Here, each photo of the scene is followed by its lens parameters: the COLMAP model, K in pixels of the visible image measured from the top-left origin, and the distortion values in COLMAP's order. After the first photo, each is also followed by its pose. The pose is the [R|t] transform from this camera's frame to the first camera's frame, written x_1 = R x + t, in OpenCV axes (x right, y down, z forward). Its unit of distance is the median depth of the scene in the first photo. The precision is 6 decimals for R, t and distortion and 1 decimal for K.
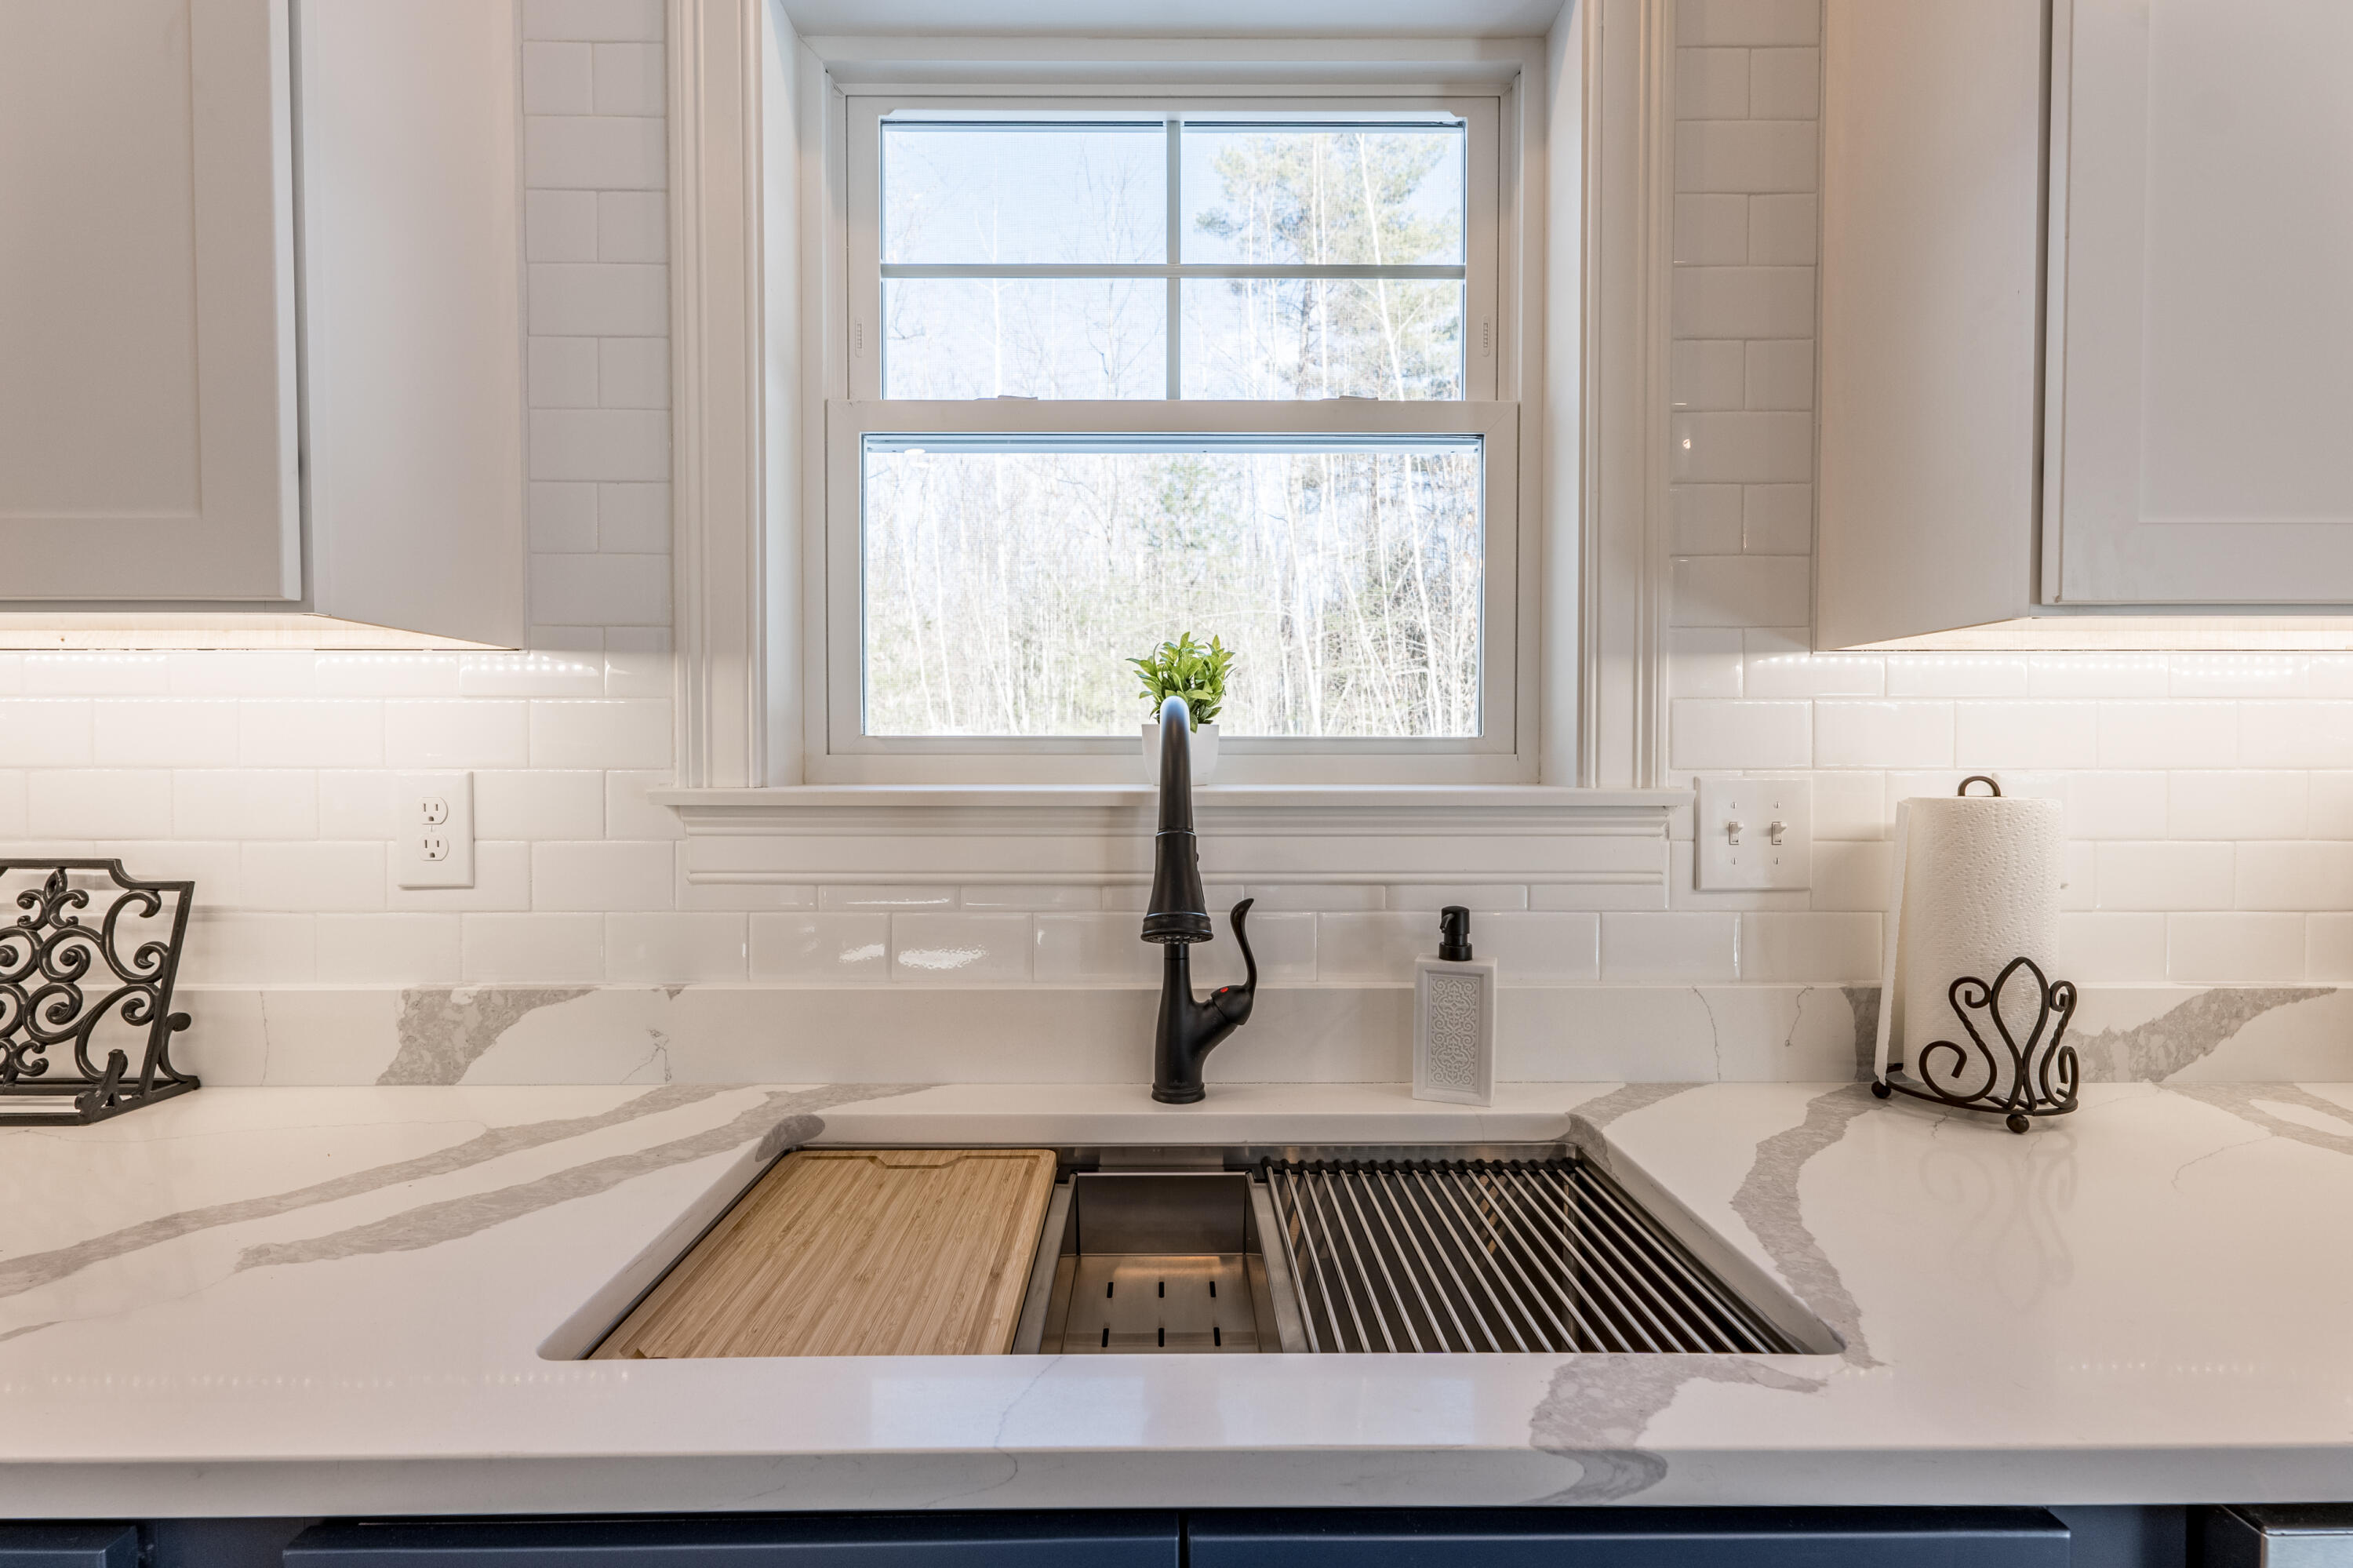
lens RADIAL K [[1074.9, 0, 1175.0], [0, 1074.9, 784.6], [0, 0, 1]] dist [0.002221, -0.003366]
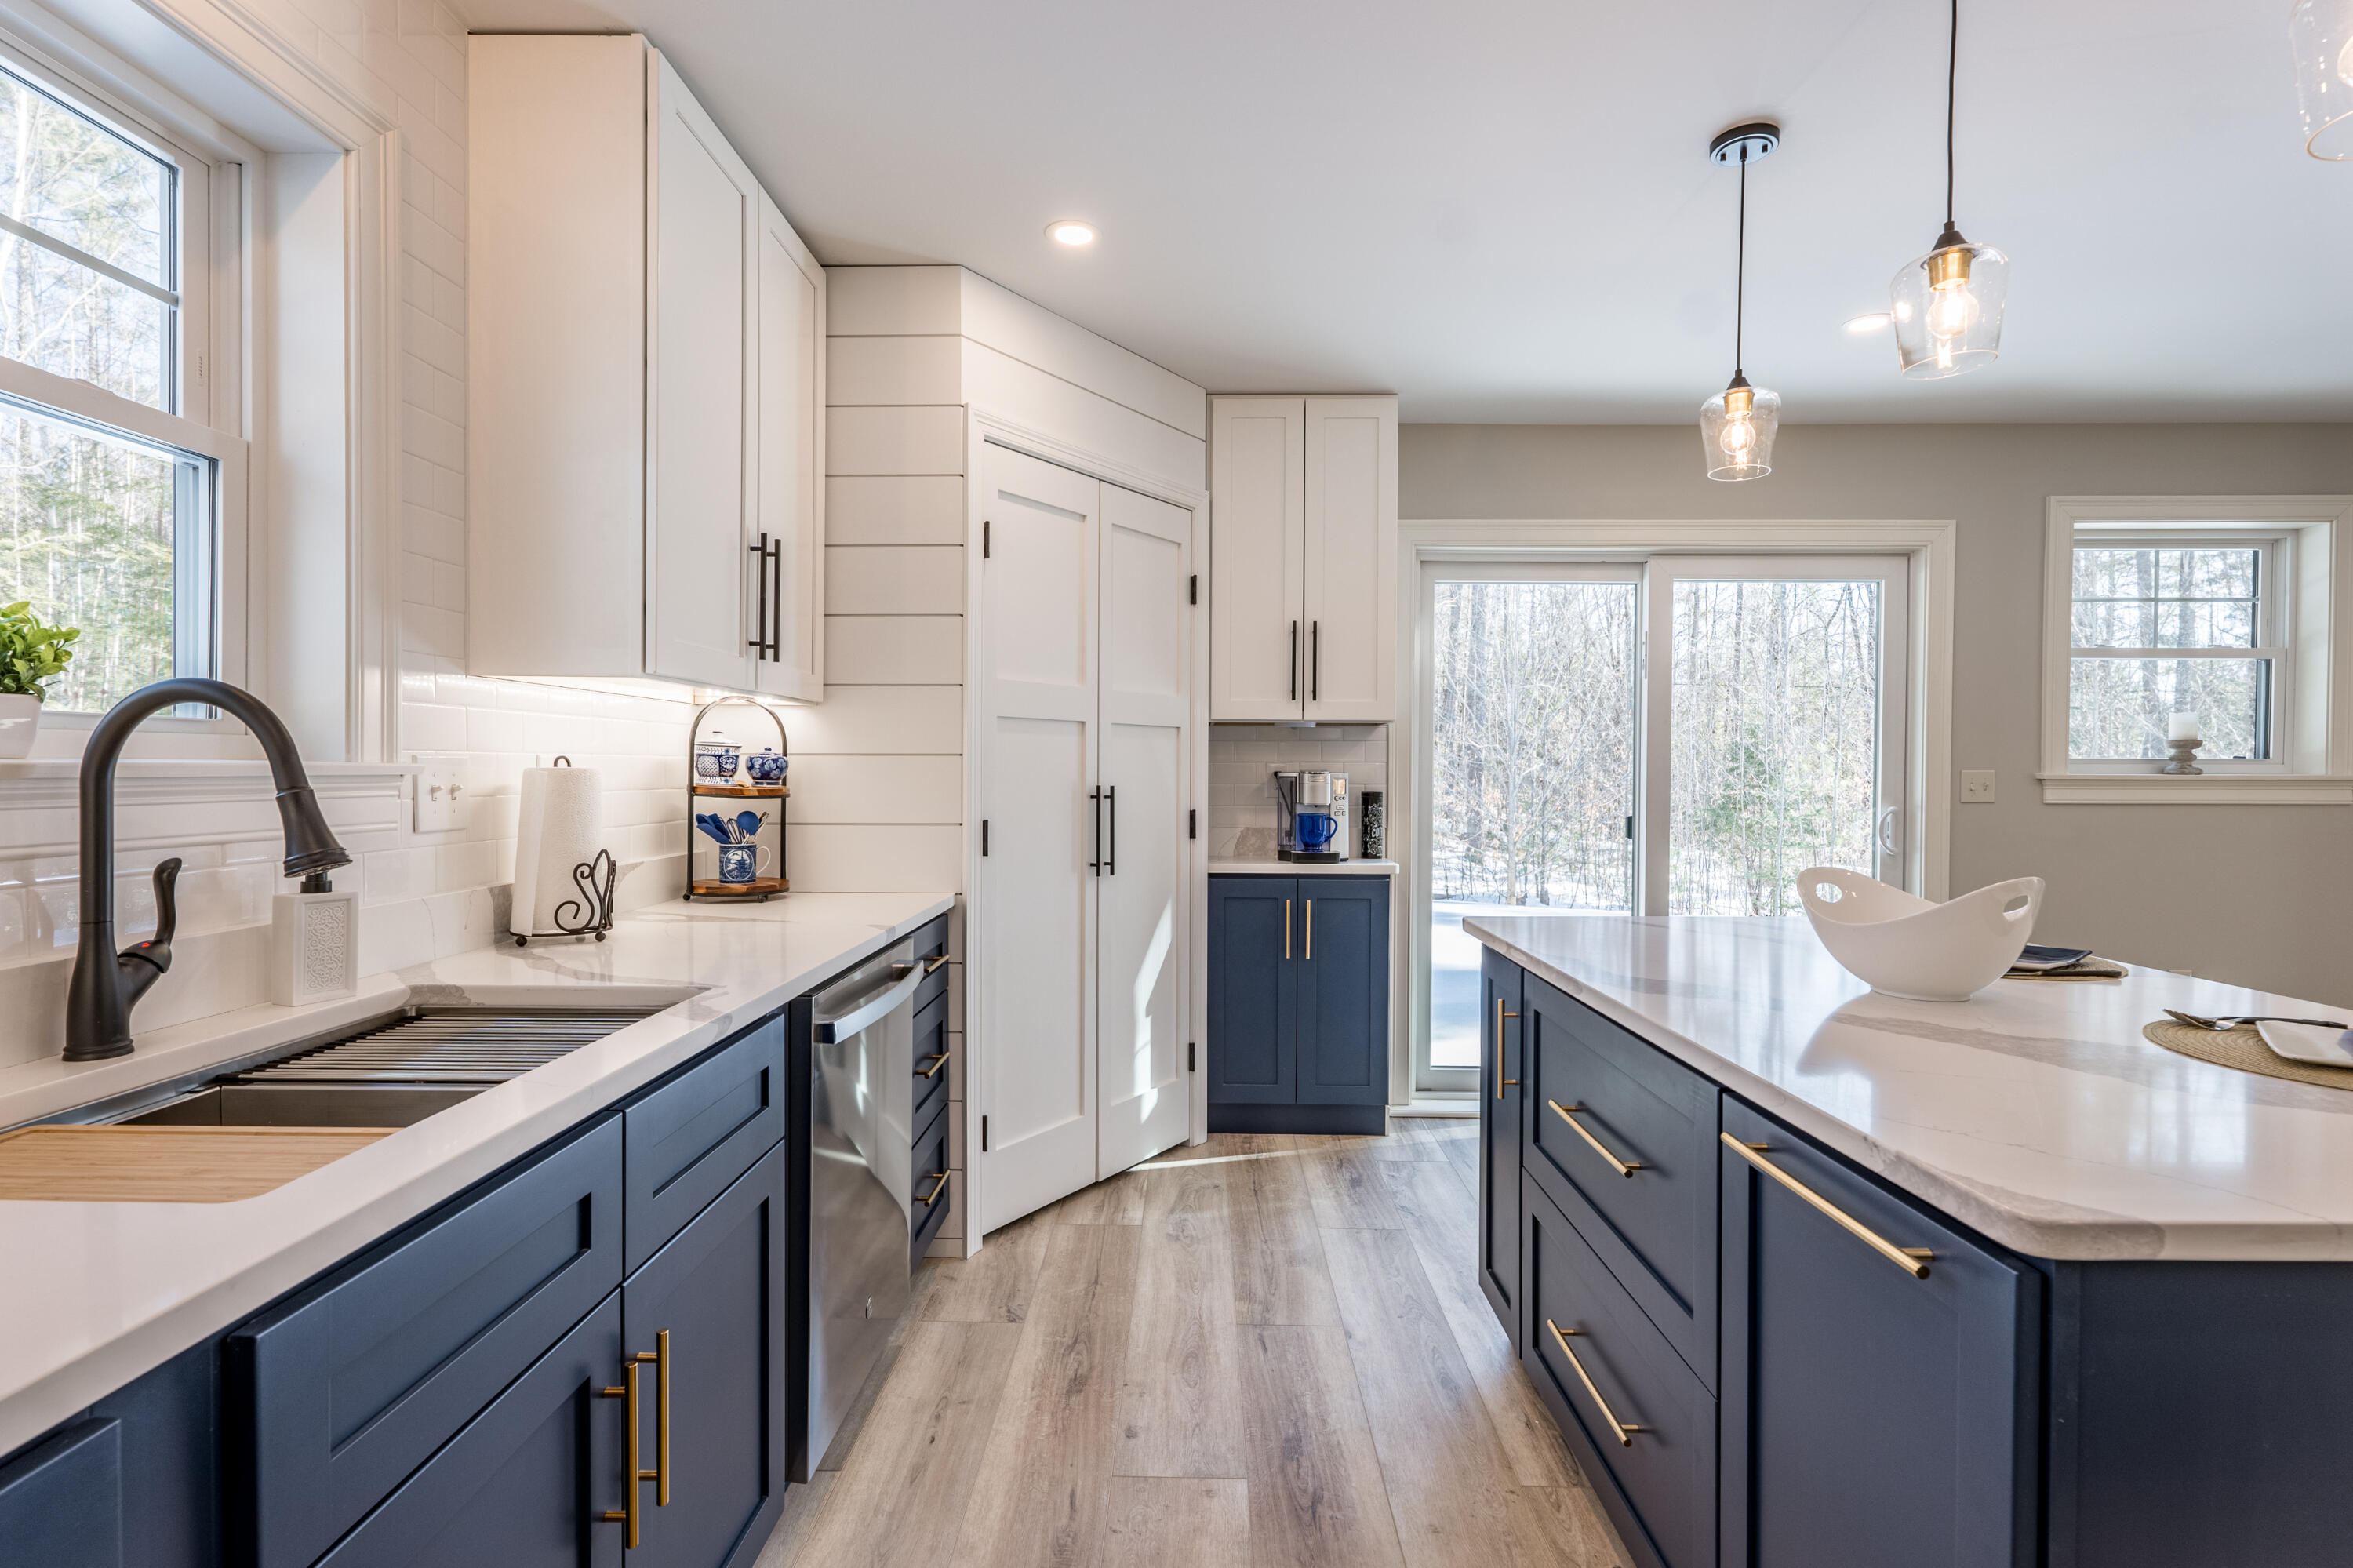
lens RADIAL K [[1074.9, 0, 1177.3], [0, 1074.9, 777.4], [0, 0, 1]] dist [0.002221, -0.003366]
pose [[0.022017, -0.009889, 0.999709, -1.018052], [0.013686, 0.999860, 0.009589, 0.025109], [-0.999664, 0.013471, 0.022149, -0.068835]]
